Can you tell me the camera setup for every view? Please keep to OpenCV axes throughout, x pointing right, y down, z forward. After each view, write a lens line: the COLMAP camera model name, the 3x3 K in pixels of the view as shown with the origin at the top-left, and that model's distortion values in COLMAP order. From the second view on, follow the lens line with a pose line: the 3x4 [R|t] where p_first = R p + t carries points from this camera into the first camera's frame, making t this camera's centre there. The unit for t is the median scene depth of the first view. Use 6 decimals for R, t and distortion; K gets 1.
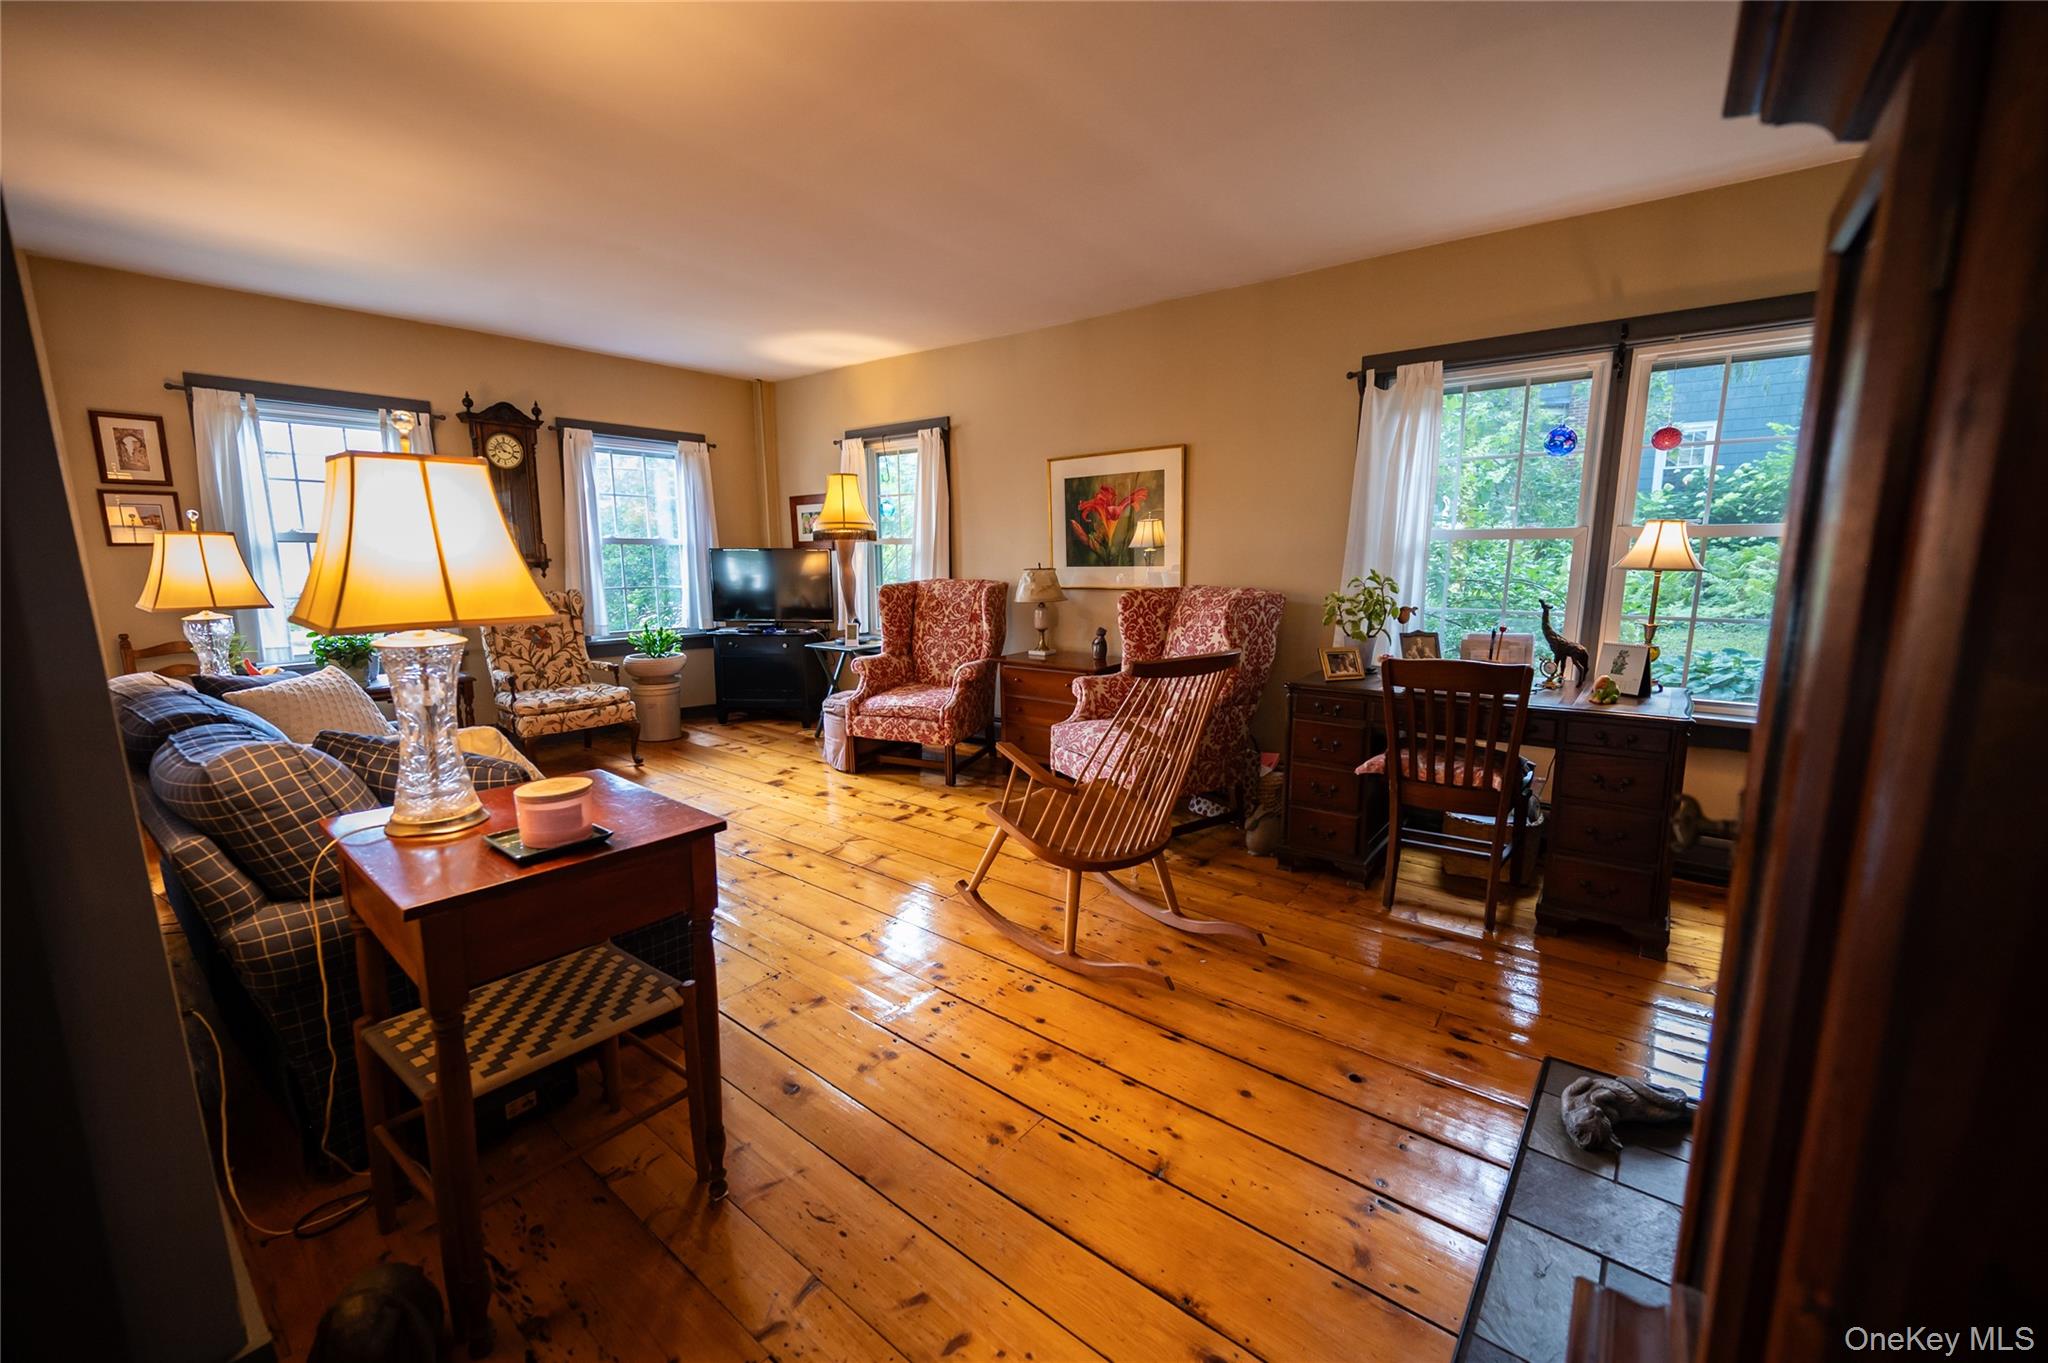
lens RADIAL K [[800.9, 0, 1034.5], [0, 800.9, 682.4], [0, 0, 1]] dist [-0.001768, -0.000250]
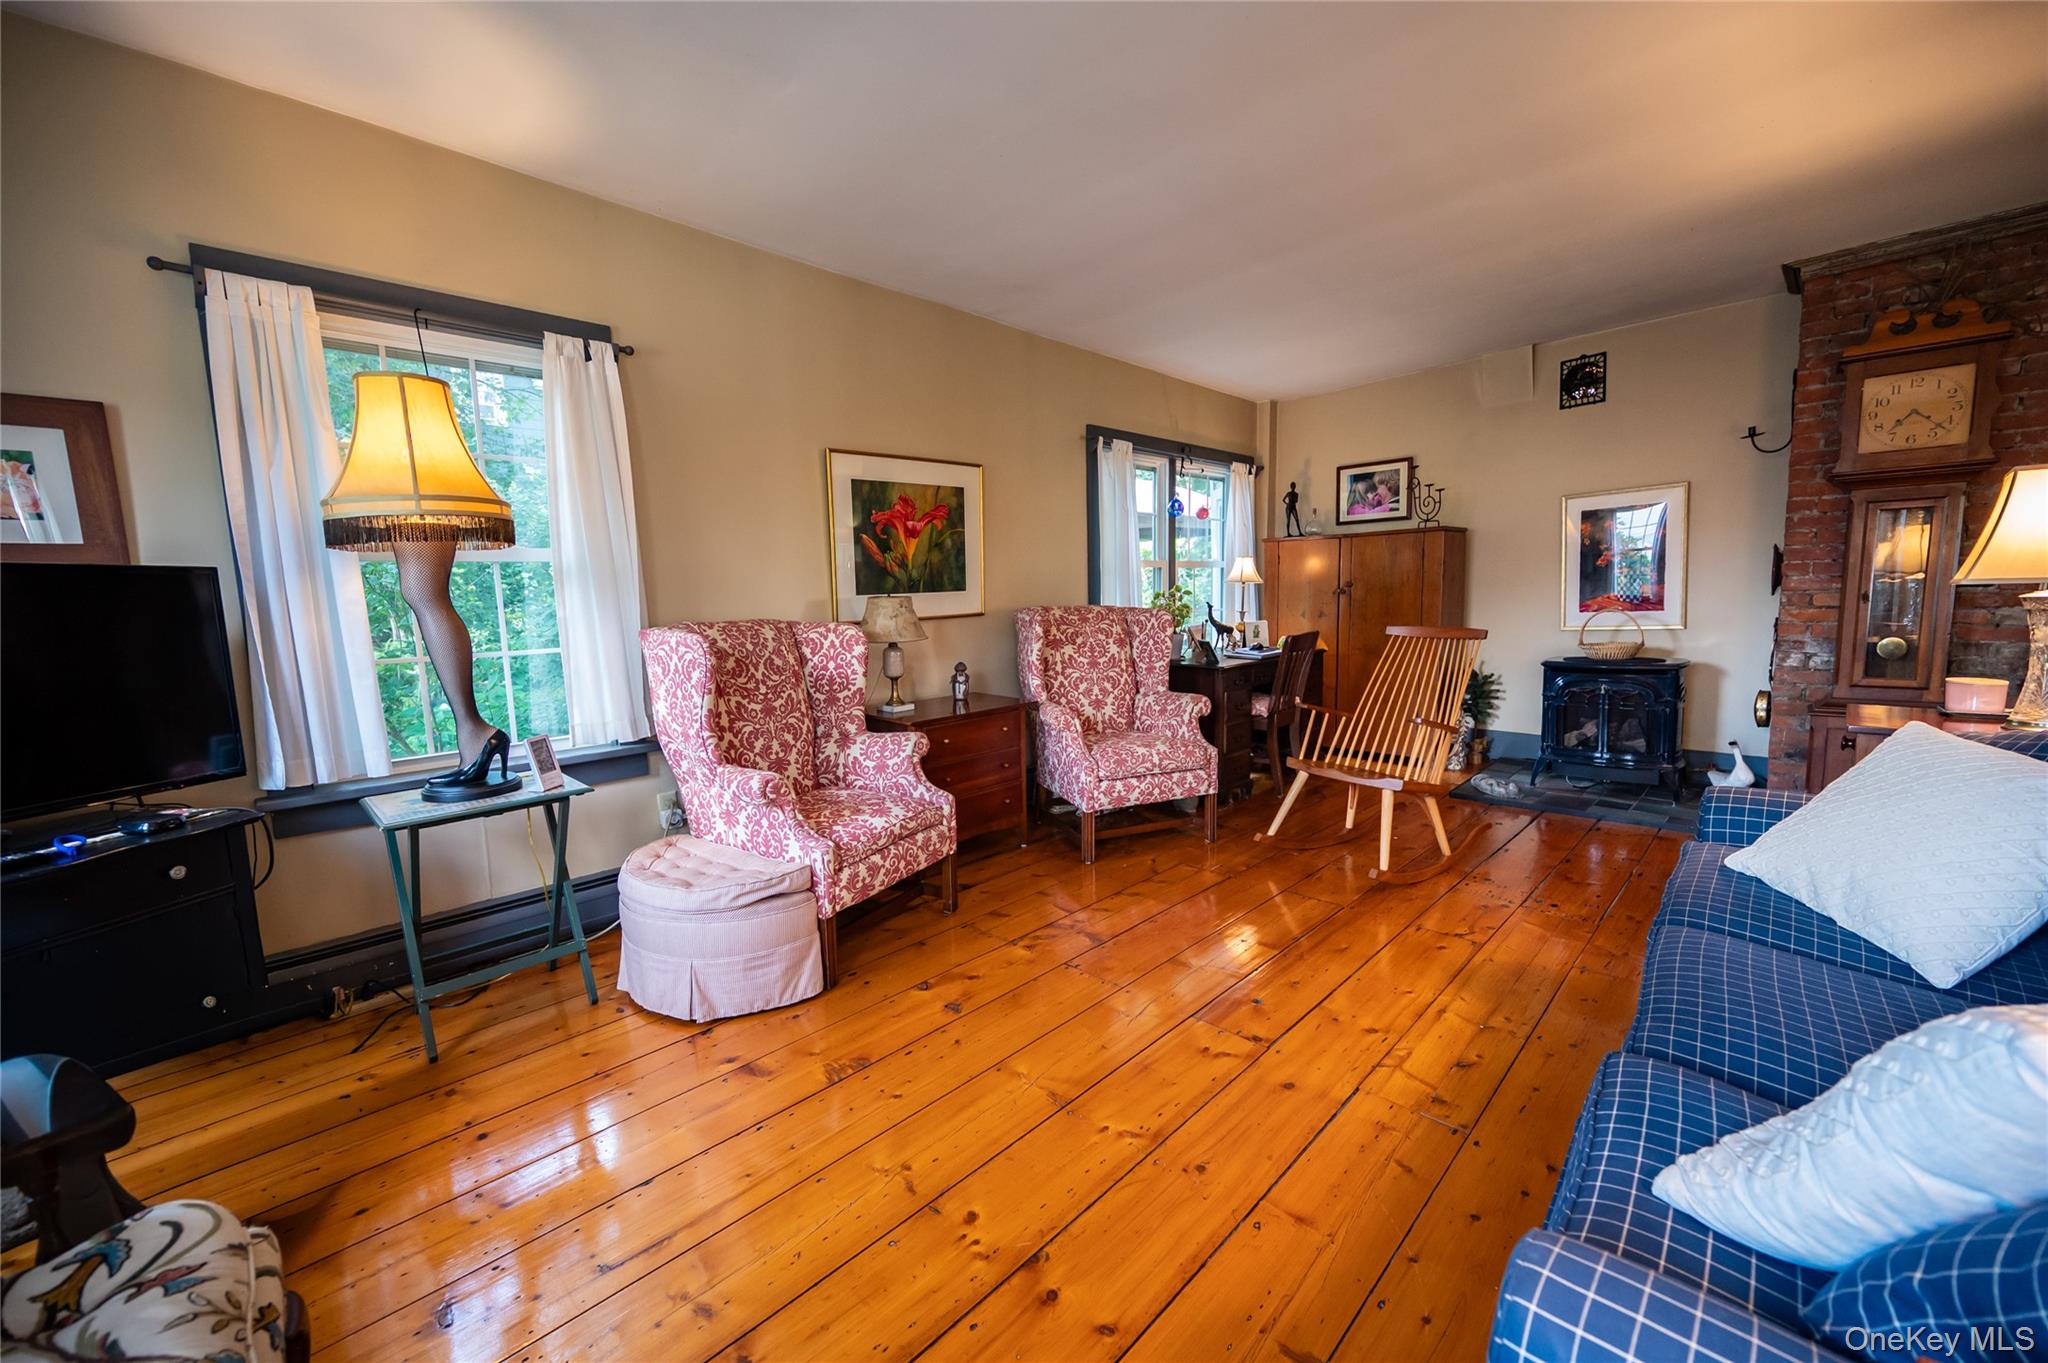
lens RADIAL K [[800.9, 0, 1034.5], [0, 800.9, 682.4], [0, 0, 1]] dist [-0.001768, -0.000250]
pose [[0.106109, -0.102395, 0.989068, -0.713619], [0.199010, 0.976746, 0.079769, -0.095350], [-0.974236, 0.188370, 0.124019, 0.785418]]
